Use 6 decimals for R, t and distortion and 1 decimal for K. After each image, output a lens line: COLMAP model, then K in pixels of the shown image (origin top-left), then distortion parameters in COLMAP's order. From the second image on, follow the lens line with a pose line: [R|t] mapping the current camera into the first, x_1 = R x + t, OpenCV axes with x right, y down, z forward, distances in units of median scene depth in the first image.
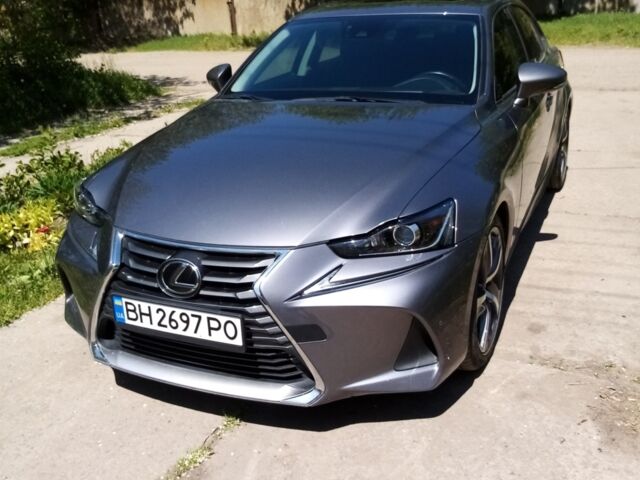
lens RADIAL K [[658.0, 0, 320.0], [0, 658.0, 240.0], [0, 0, 1]] dist [0.105720, -0.221820]
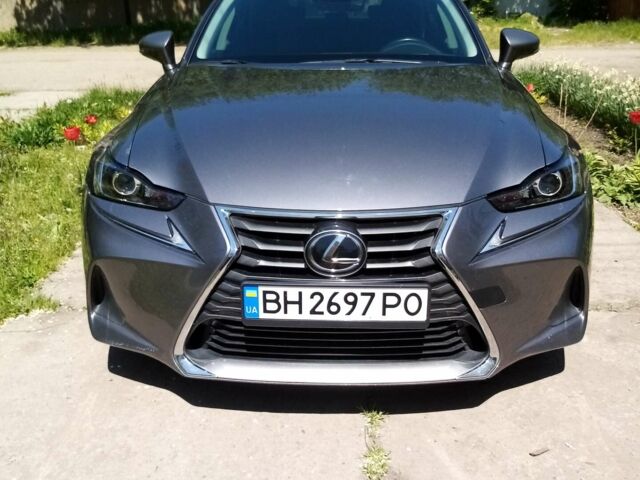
lens RADIAL K [[658.0, 0, 320.0], [0, 658.0, 240.0], [0, 0, 1]] dist [0.105720, -0.221820]
pose [[0.920692, -0.094543, 0.378665, -0.547681], [0.099299, 0.995033, 0.006998, 0.033629], [-0.377446, 0.031158, 0.925507, 0.236801]]
